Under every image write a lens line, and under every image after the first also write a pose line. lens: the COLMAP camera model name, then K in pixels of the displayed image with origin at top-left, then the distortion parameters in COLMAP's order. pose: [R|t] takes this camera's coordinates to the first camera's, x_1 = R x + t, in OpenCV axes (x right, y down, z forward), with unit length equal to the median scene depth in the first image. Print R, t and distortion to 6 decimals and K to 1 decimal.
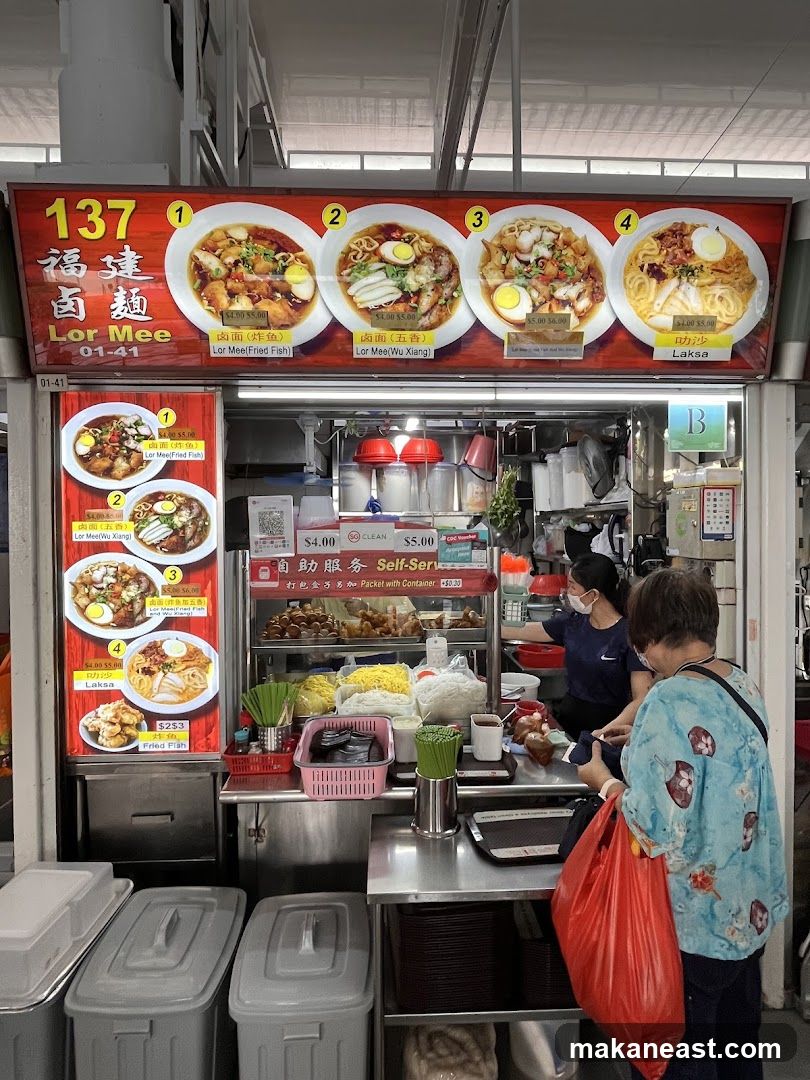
lens RADIAL K [[571.5, 0, 396.5], [0, 571.5, 529.6], [0, 0, 1]] dist [-0.003205, -0.000506]
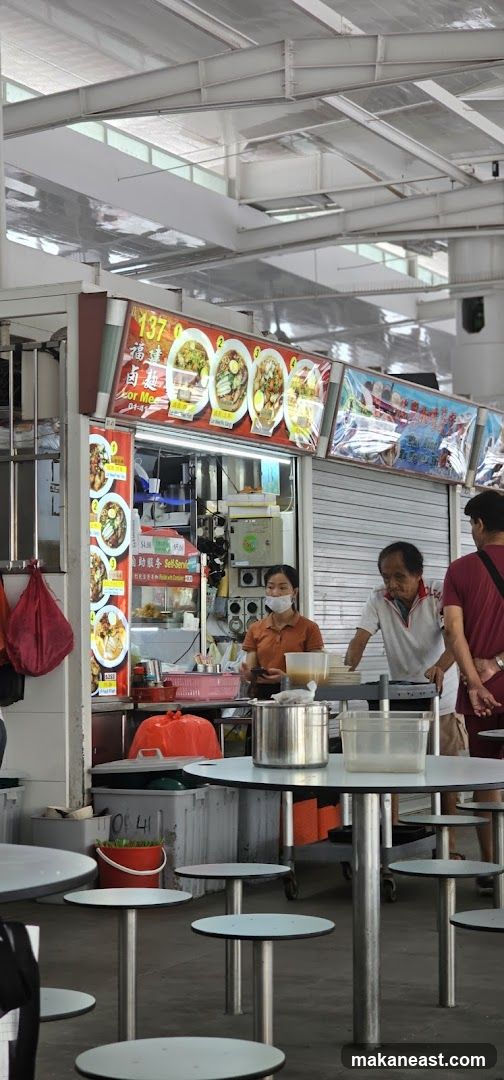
lens RADIAL K [[2207.2, 0, 252.5], [0, 2207.2, 541.7], [0, 0, 1]] dist [-1.191342, 9.025011]
pose [[0.448398, 0.041086, 0.892889, -4.869436], [0.010927, 0.998616, -0.051438, 0.297648], [-0.893767, 0.032822, 0.447328, -1.612001]]
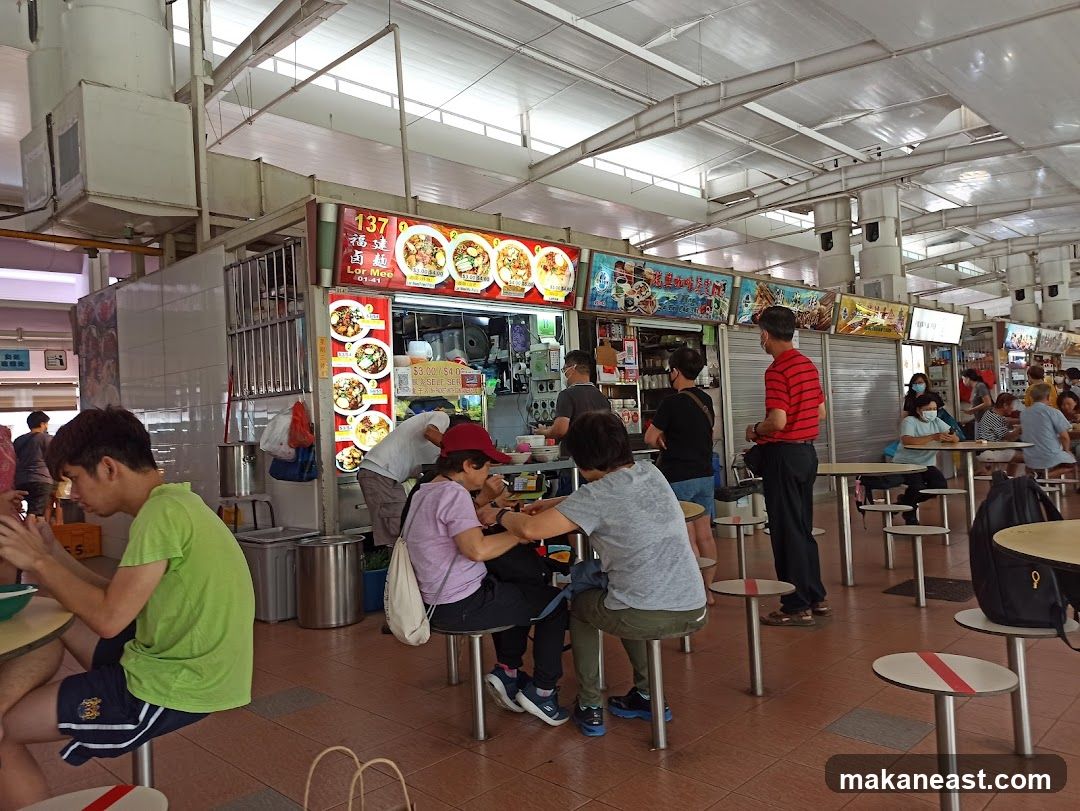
lens RADIAL K [[812.8, 0, 528.7], [0, 812.8, 407.5], [0, 0, 1]] dist [0.027225, 0.000005]
pose [[0.738367, -0.018522, 0.674144, -1.972718], [0.049485, 0.998416, -0.026767, 0.272778], [-0.672581, 0.053124, 0.738114, -1.564481]]
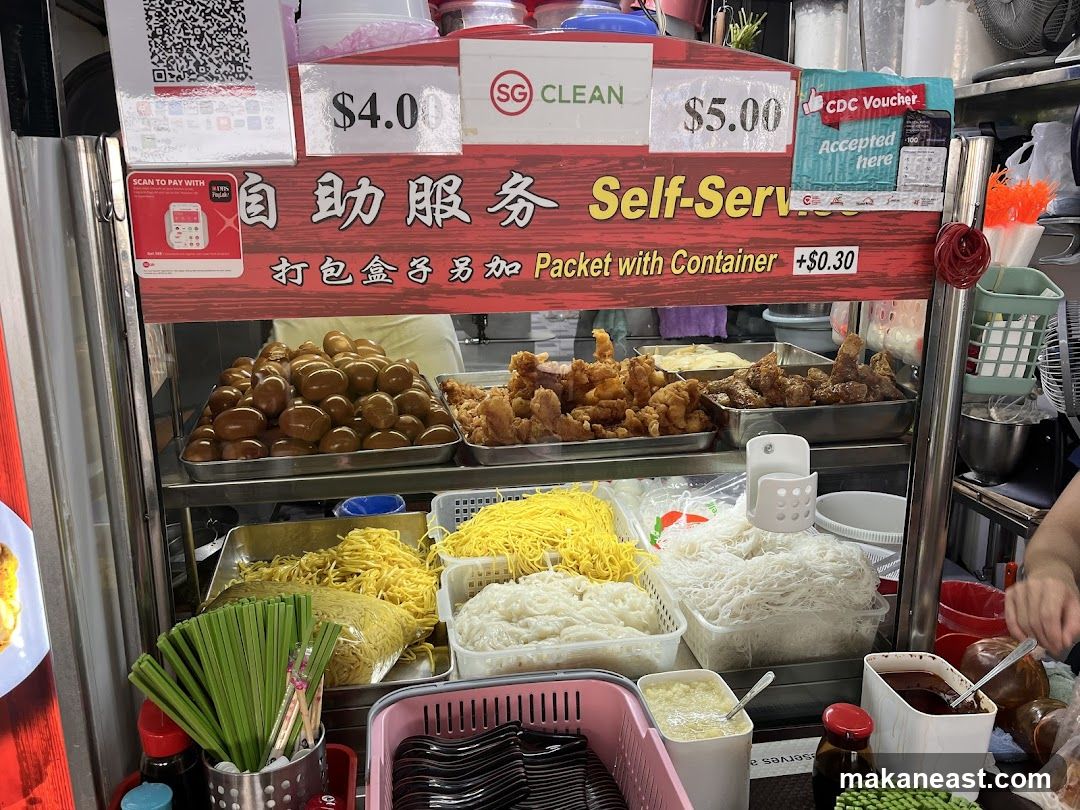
lens RADIAL K [[812.8, 0, 528.7], [0, 812.8, 407.0], [0, 0, 1]] dist [0.027225, 0.000005]
pose [[0.993230, -0.028343, 0.112653, -0.120825], [0.003779, 0.977148, 0.212527, 0.081482], [-0.116102, -0.210663, 0.970640, 0.611250]]
